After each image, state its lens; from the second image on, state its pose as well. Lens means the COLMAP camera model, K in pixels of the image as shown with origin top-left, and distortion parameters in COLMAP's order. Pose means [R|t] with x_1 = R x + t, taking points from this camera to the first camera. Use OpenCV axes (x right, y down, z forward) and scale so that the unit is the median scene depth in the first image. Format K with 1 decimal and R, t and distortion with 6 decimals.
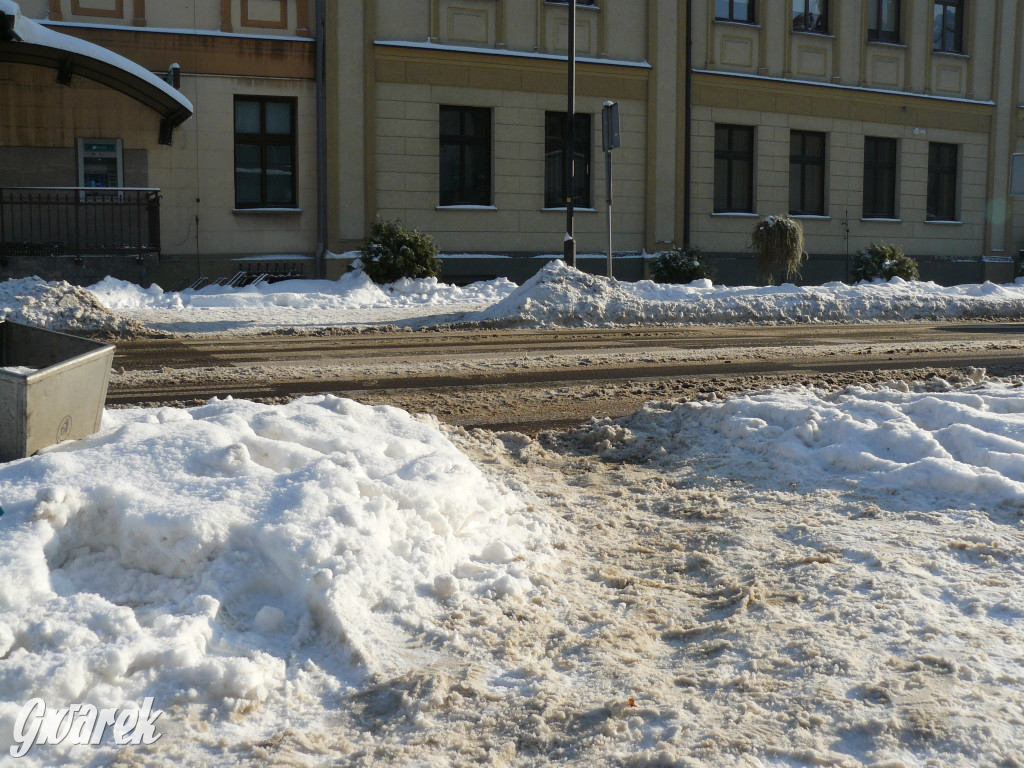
lens RADIAL K [[1117.6, 0, 514.4], [0, 1117.6, 409.3], [0, 0, 1]] dist [-0.190107, 0.228649]
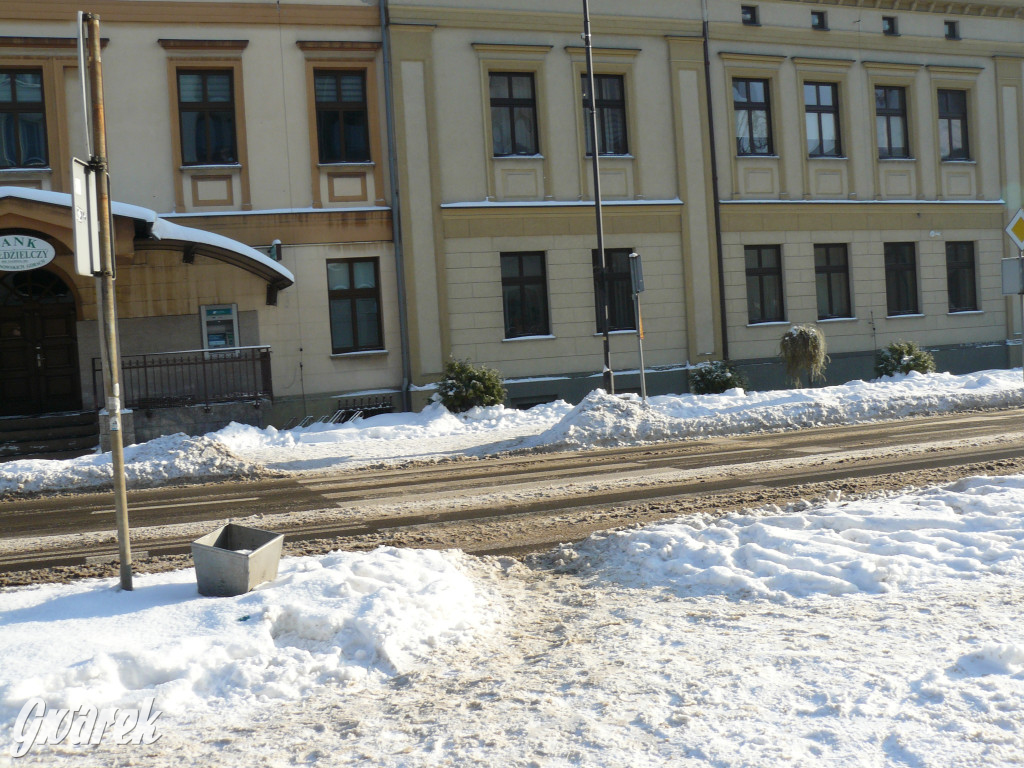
lens RADIAL K [[1117.6, 0, 514.4], [0, 1117.6, 409.3], [0, 0, 1]] dist [-0.190107, 0.228649]
pose [[0.994320, -0.061019, -0.087203, 0.058286], [0.054092, 0.995350, -0.079704, -0.022716], [0.091661, 0.074534, 0.992997, -0.231660]]
